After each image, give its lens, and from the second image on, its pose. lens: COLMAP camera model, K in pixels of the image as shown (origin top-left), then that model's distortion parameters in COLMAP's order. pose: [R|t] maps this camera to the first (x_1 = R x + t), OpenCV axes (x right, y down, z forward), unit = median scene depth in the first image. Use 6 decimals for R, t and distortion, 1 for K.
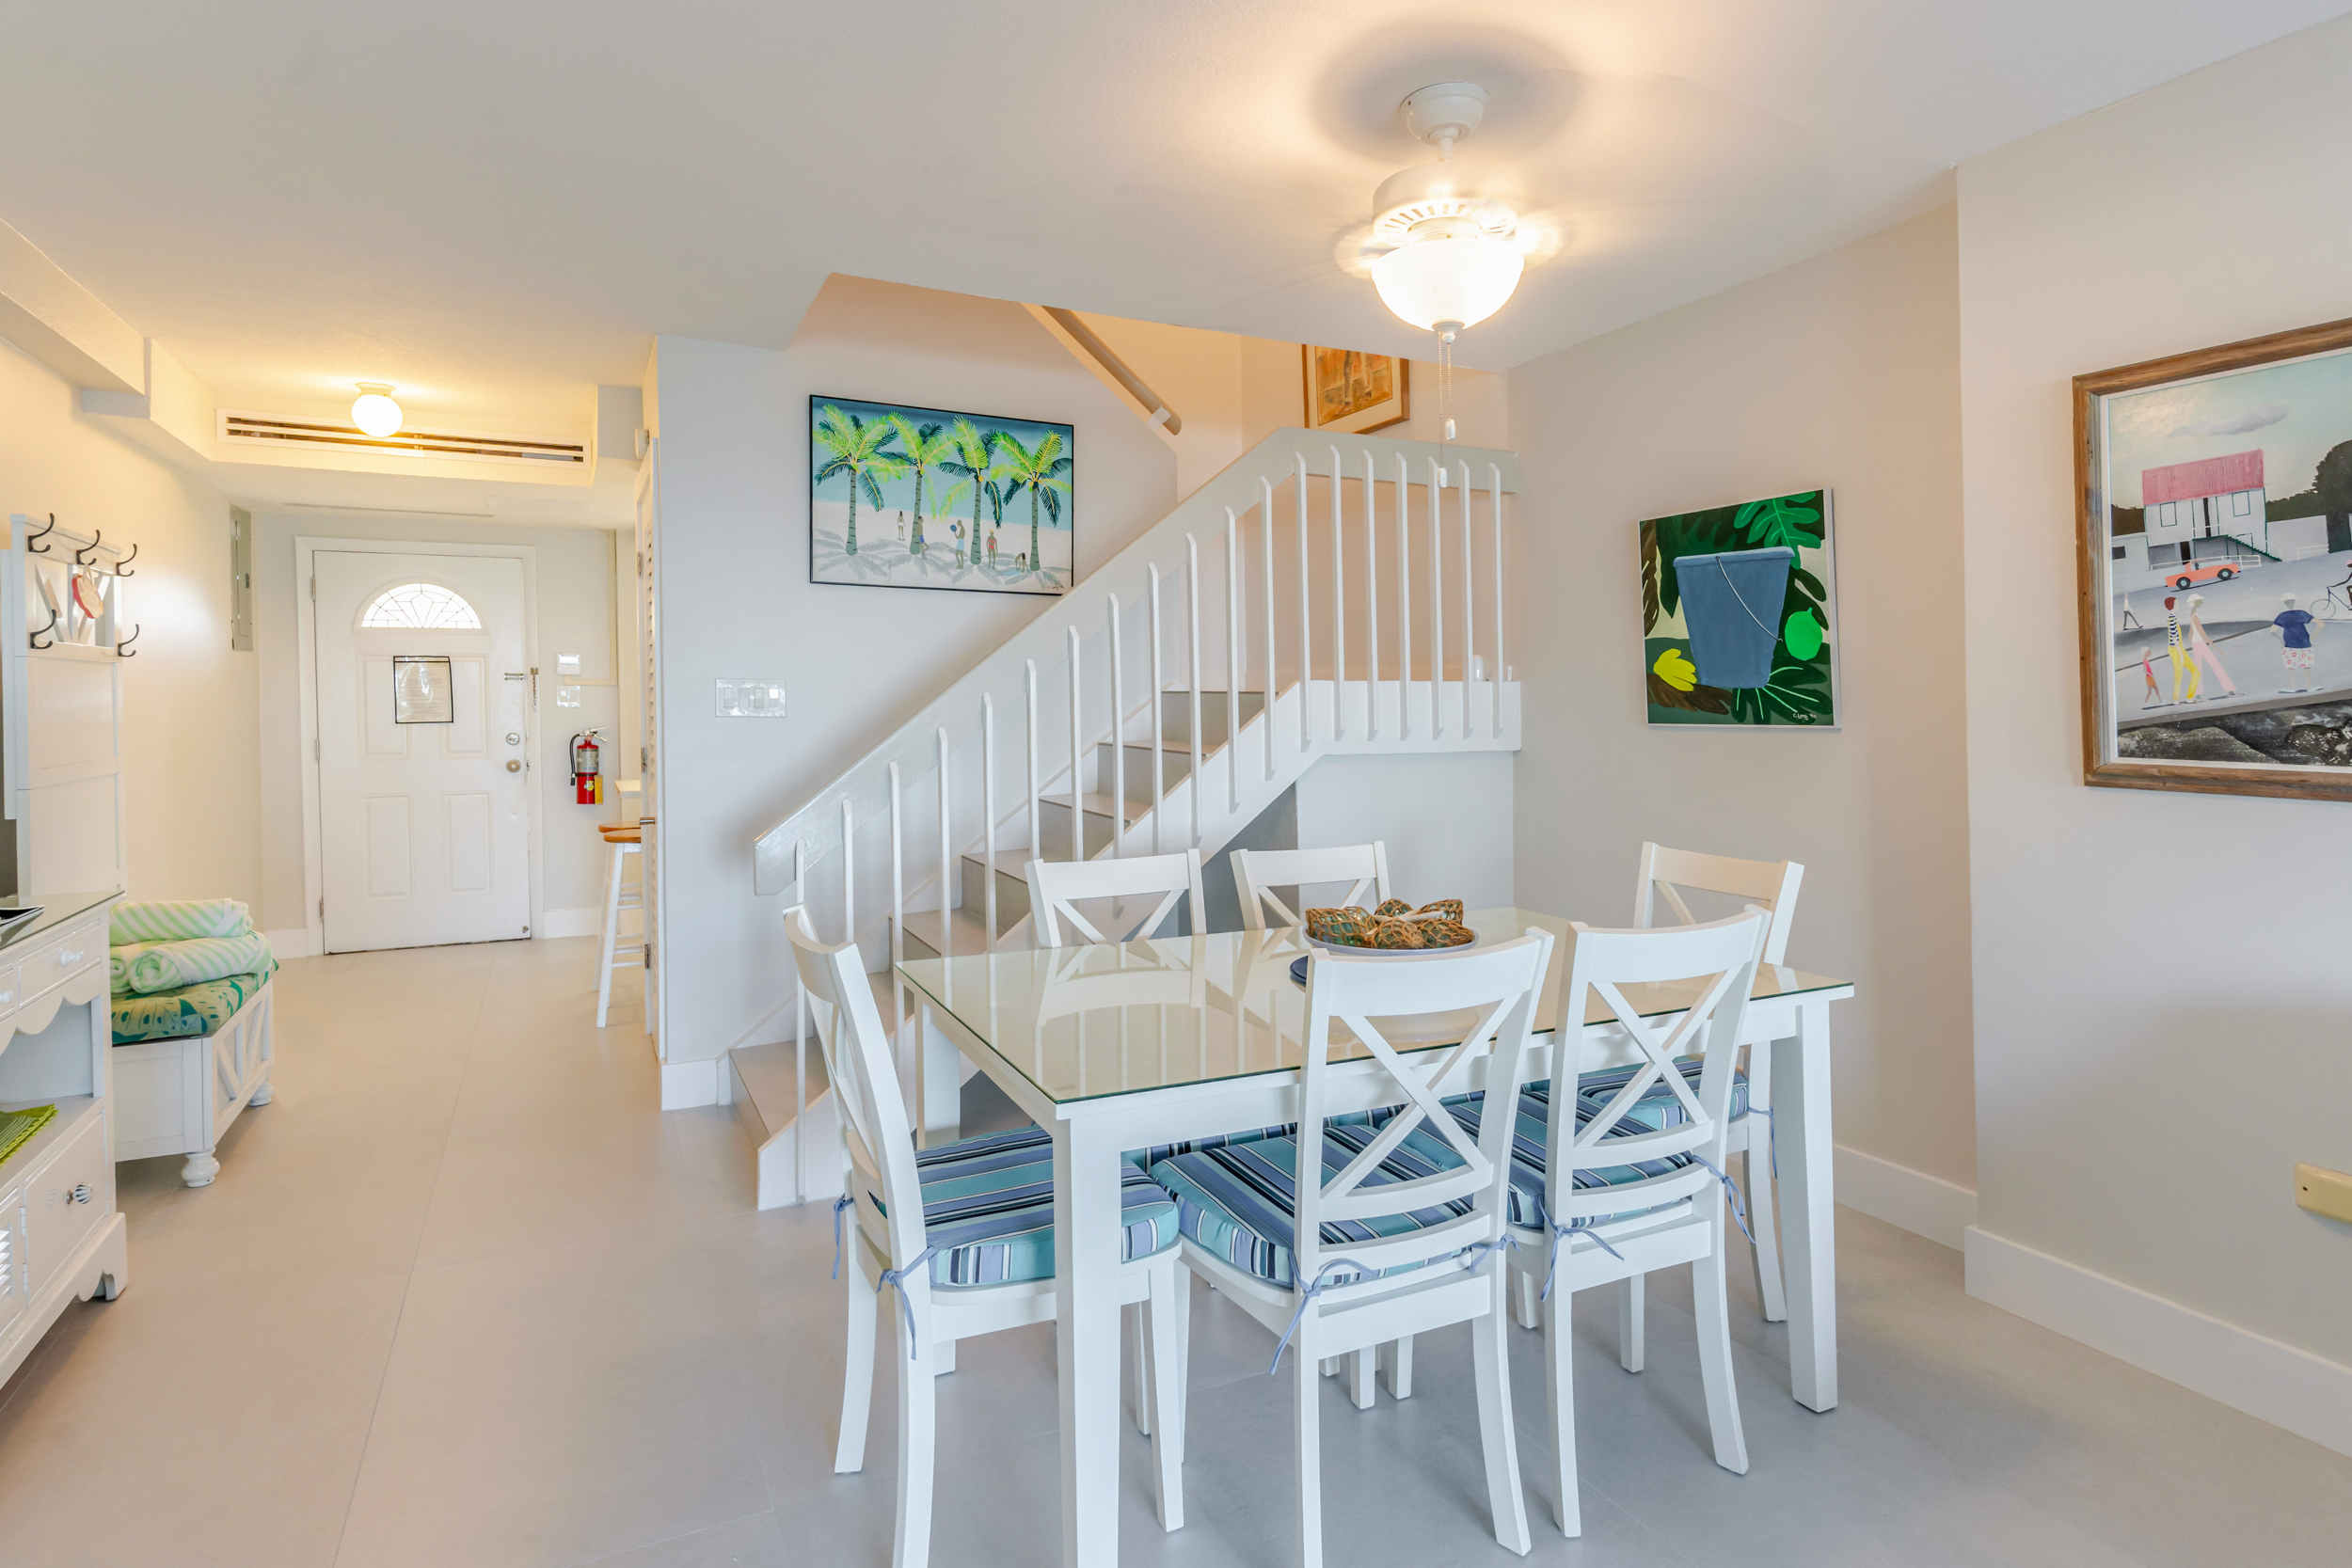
lens RADIAL K [[1213.1, 0, 1141.7], [0, 1213.1, 705.5], [0, 0, 1]] dist [-0.006622, 0.008795]
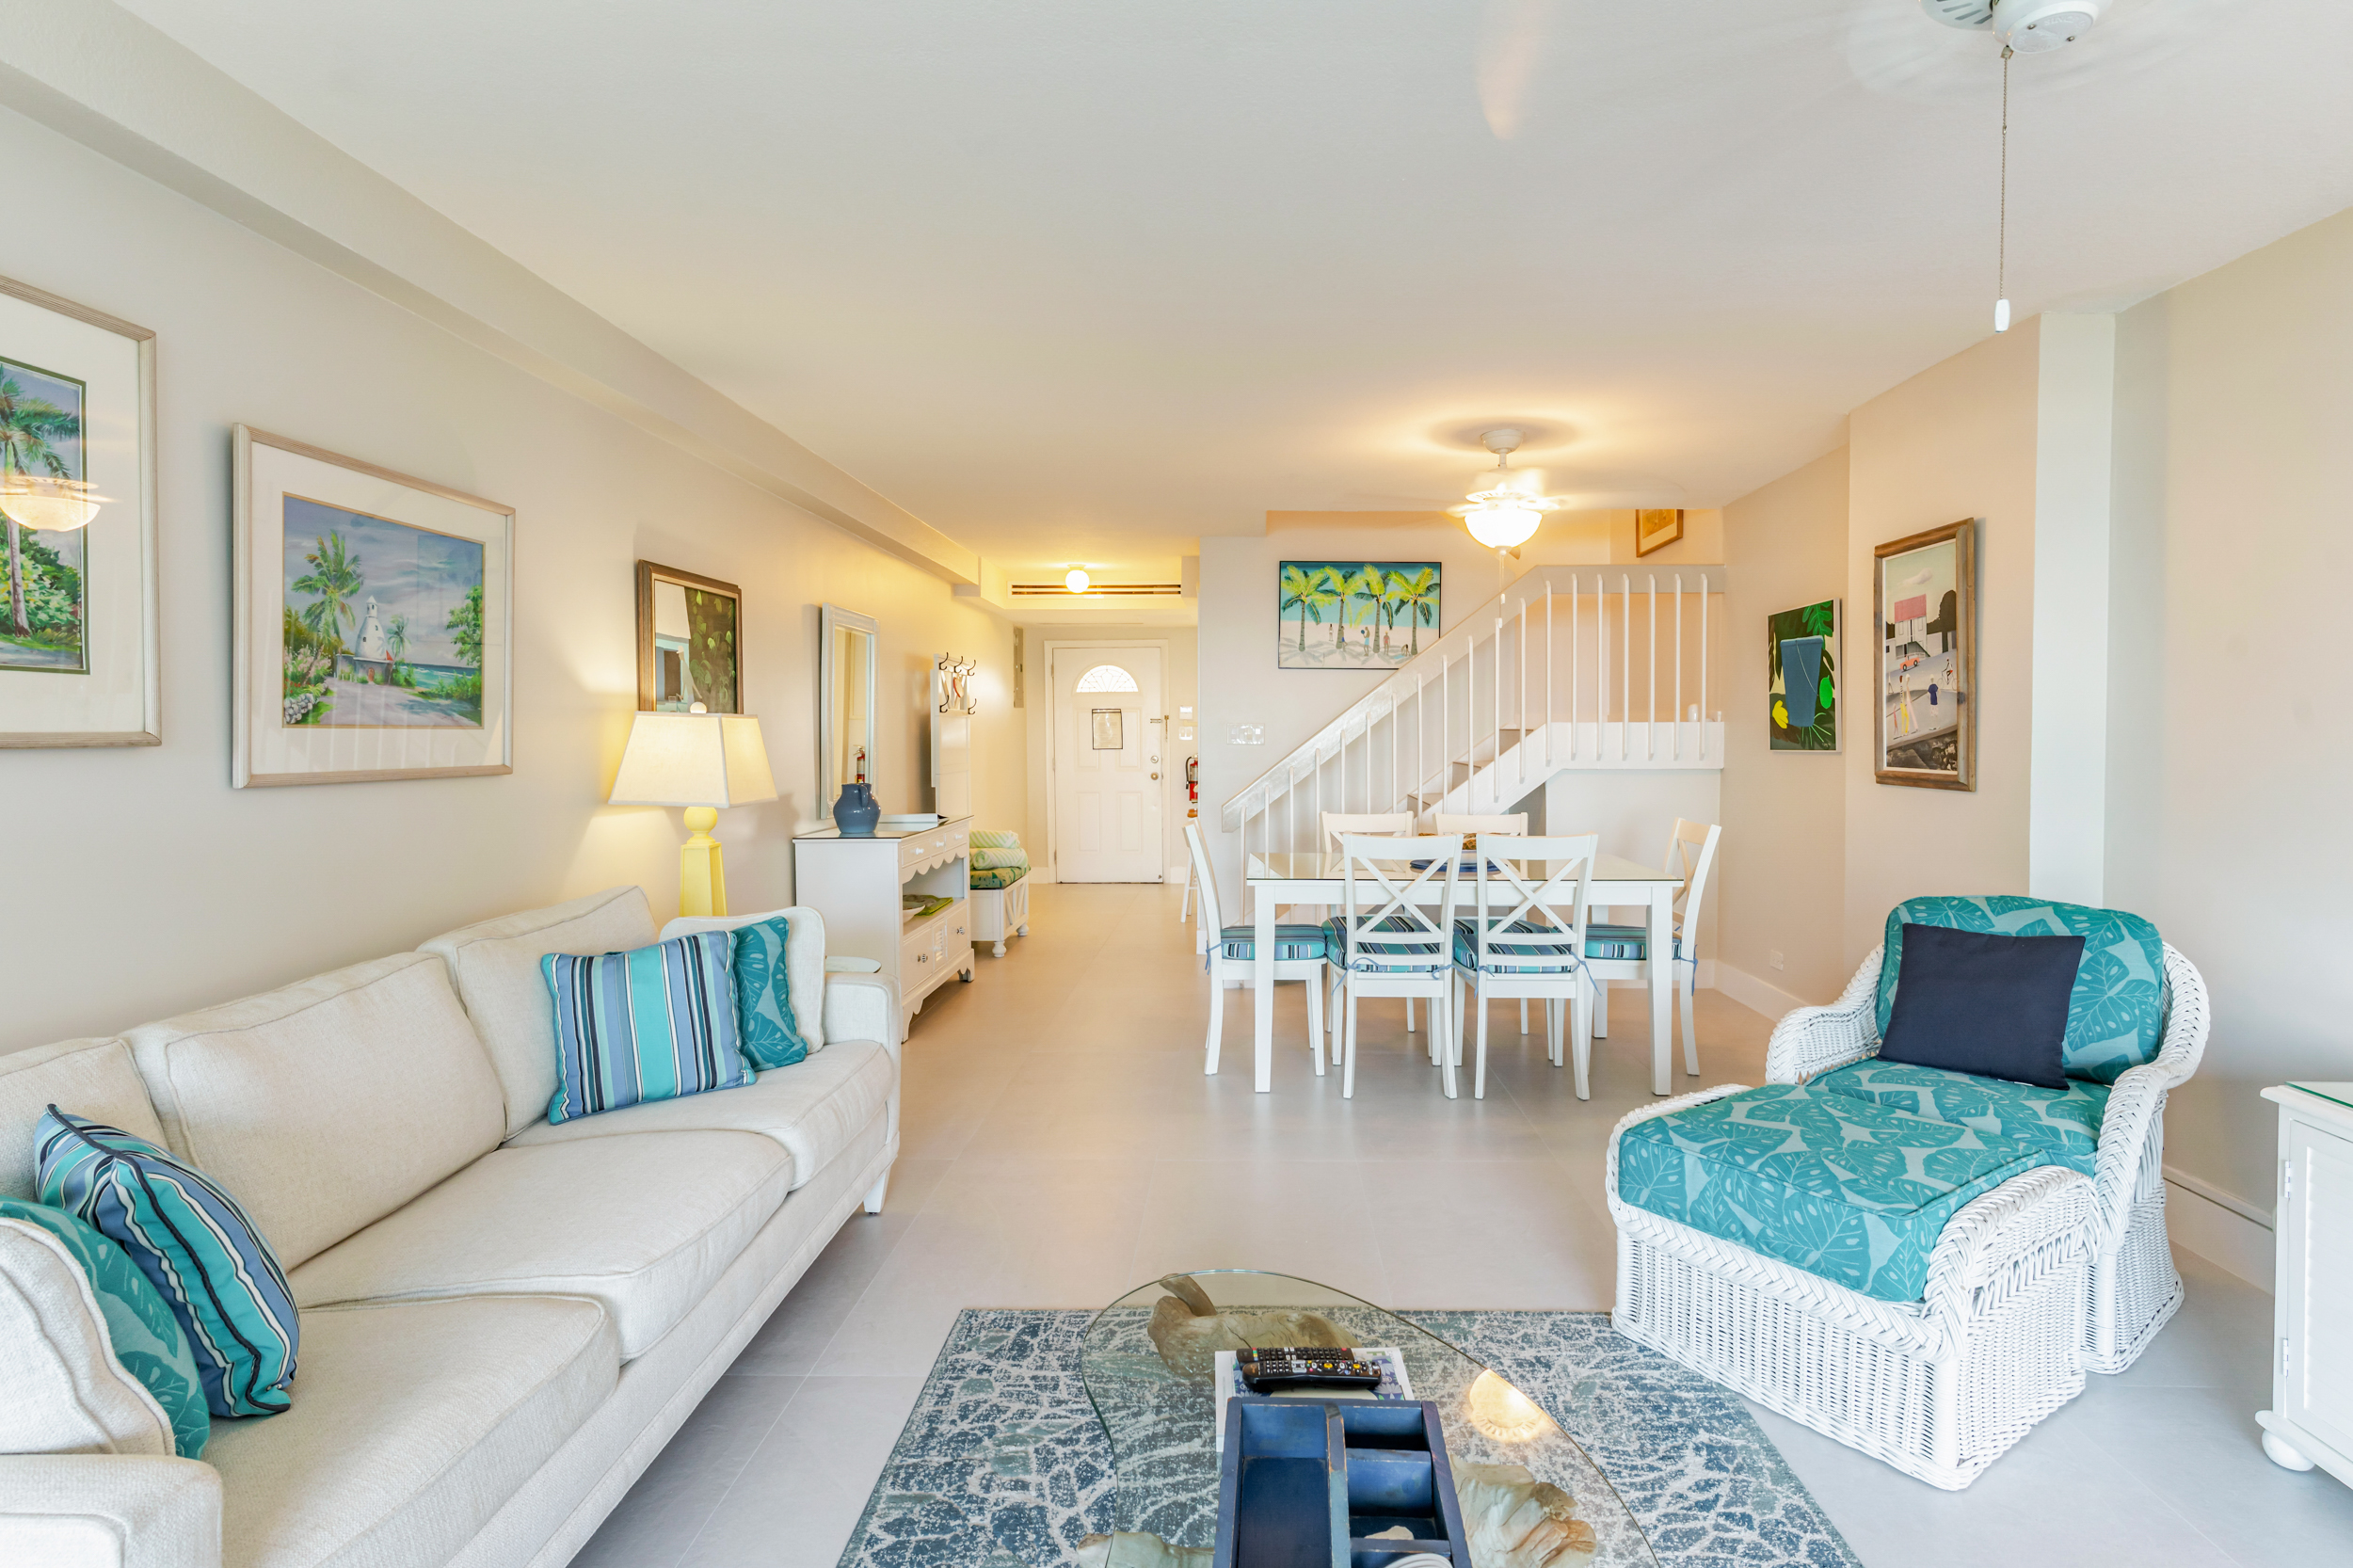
lens RADIAL K [[1213.7, 0, 1220.5], [0, 1213.7, 739.9], [0, 0, 1]] dist [-0.006622, 0.008795]
pose [[0.886497, 0.001844, -0.462730, 0.498418], [-0.002956, 0.999994, -0.001679, 0.006199], [0.462724, 0.002856, 0.886498, -0.639454]]
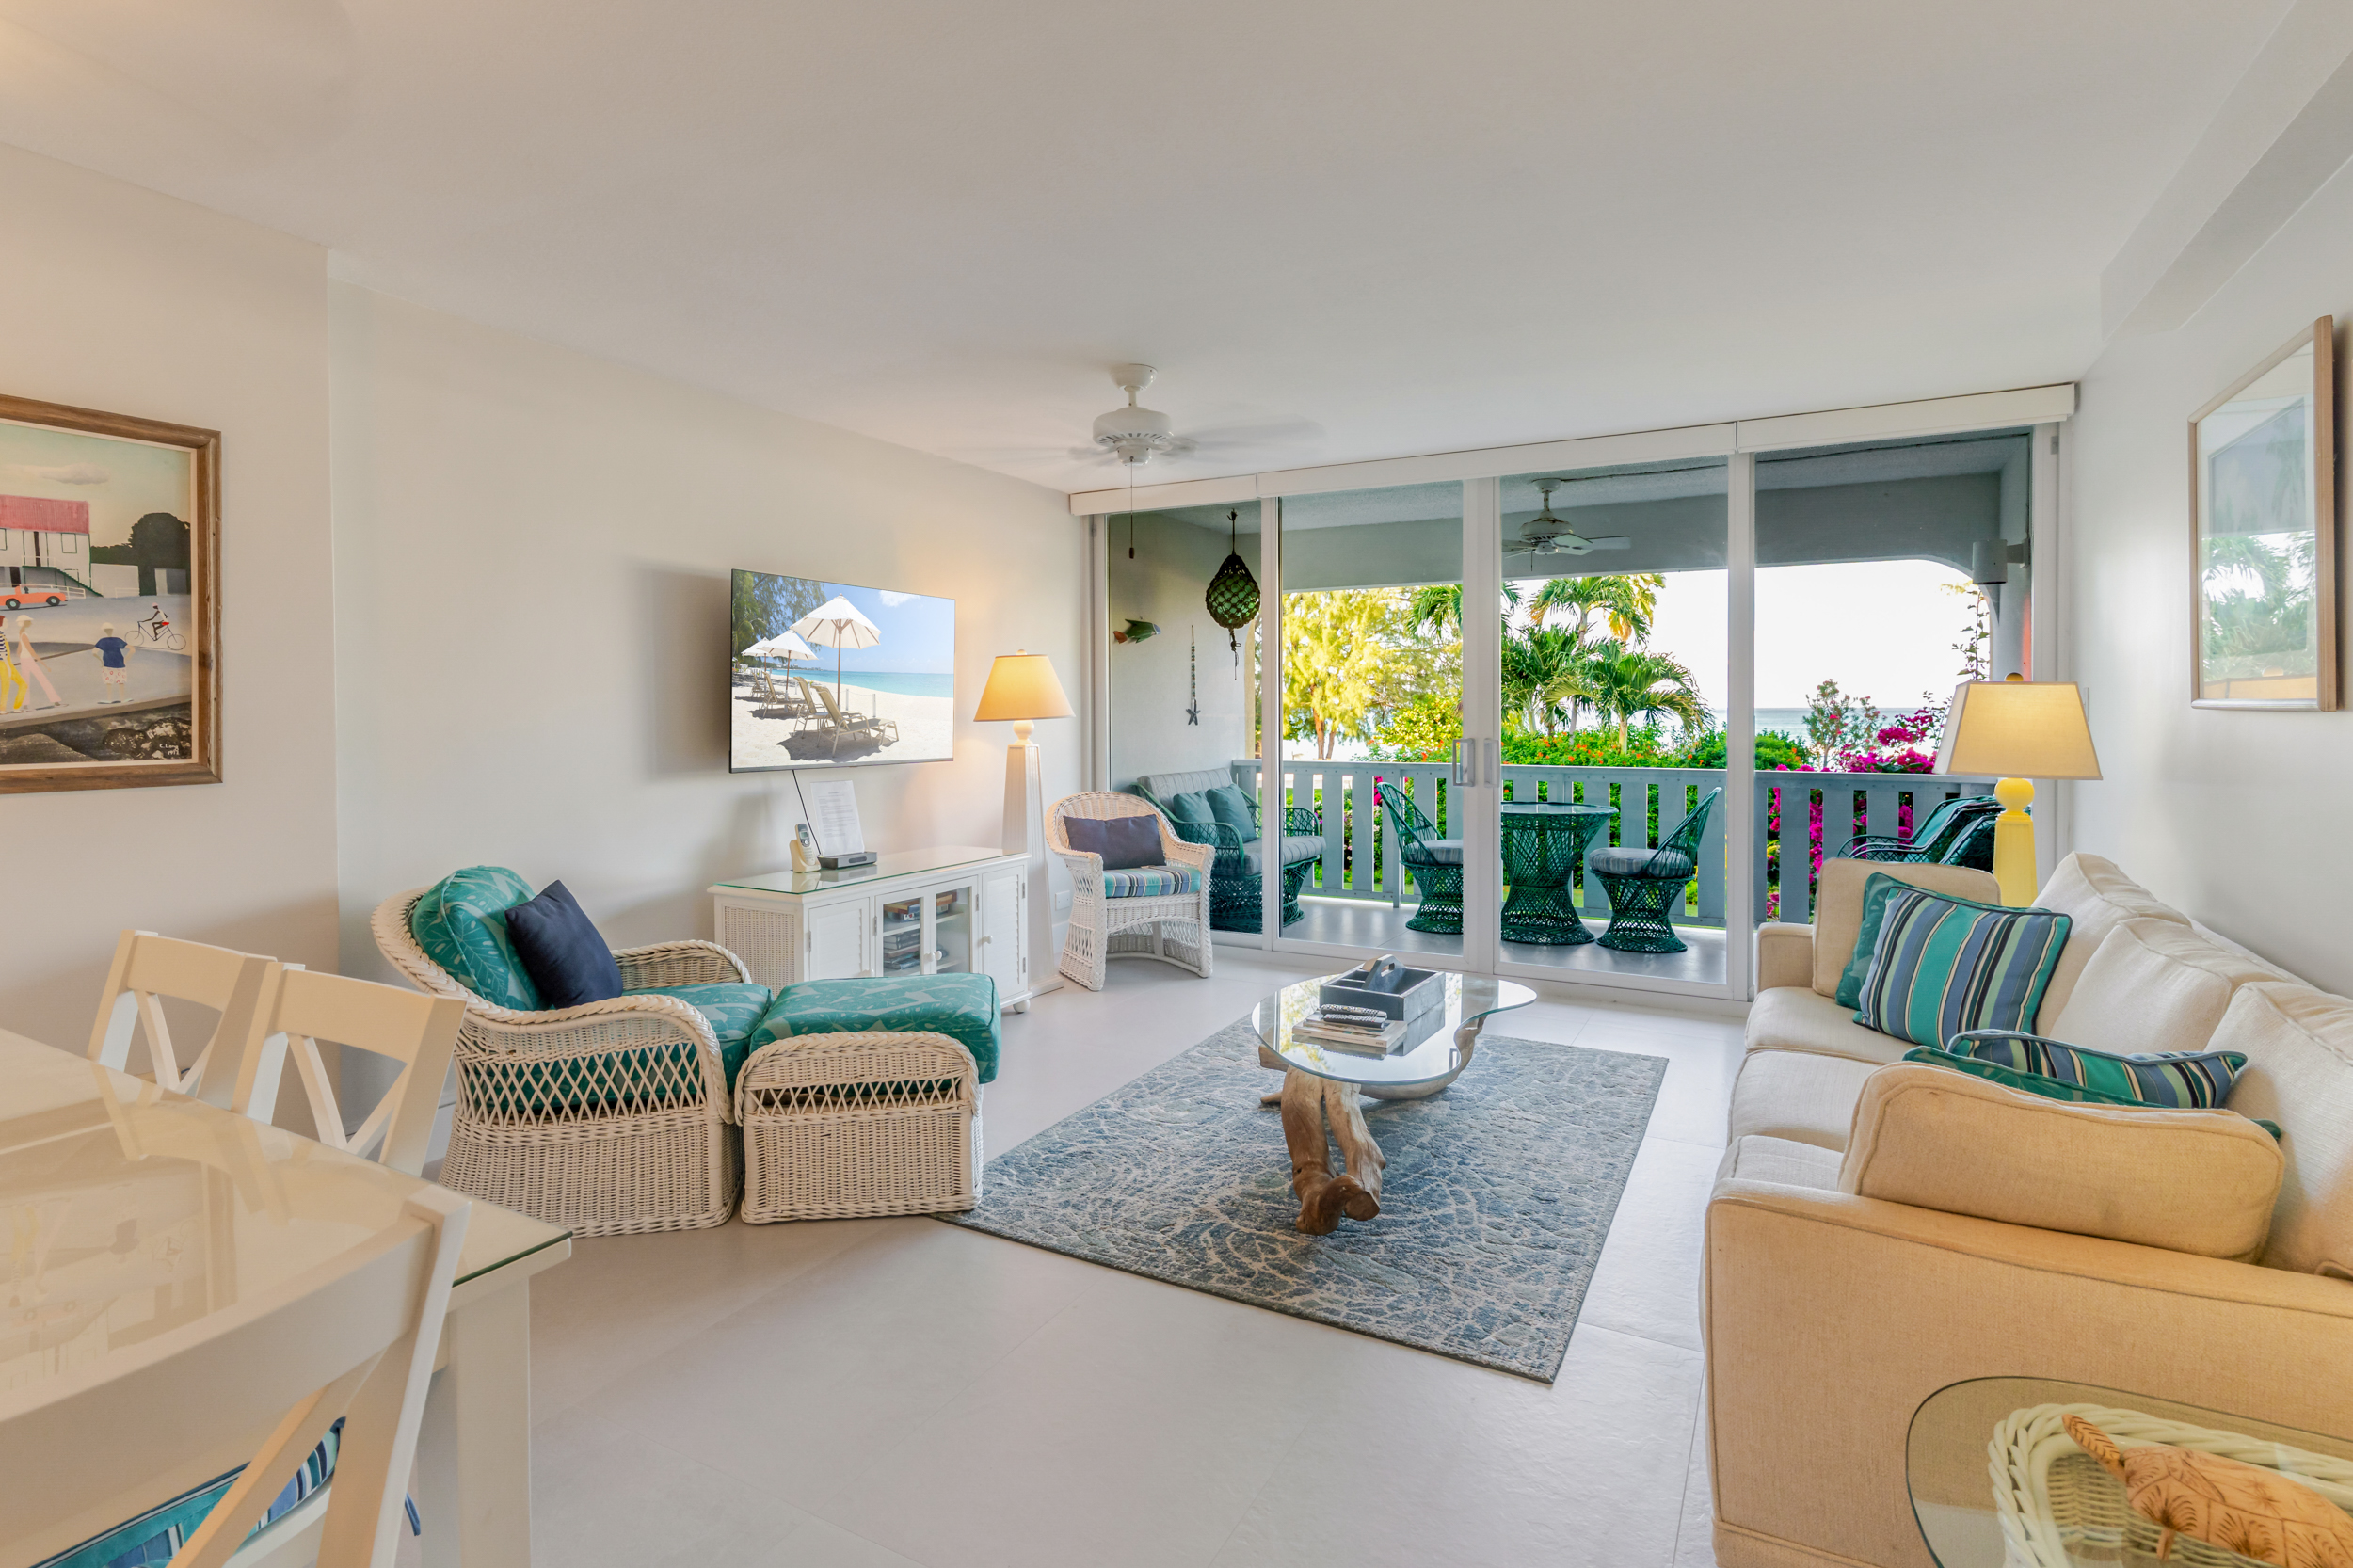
lens RADIAL K [[1213.7, 0, 1144.1], [0, 1213.7, 725.9], [0, 0, 1]] dist [-0.006622, 0.008795]
pose [[-0.565317, -0.015573, 0.824726, -0.397789], [0.014474, 0.999481, 0.028794, -0.004662], [-0.824746, 0.028215, -0.564798, 0.490075]]
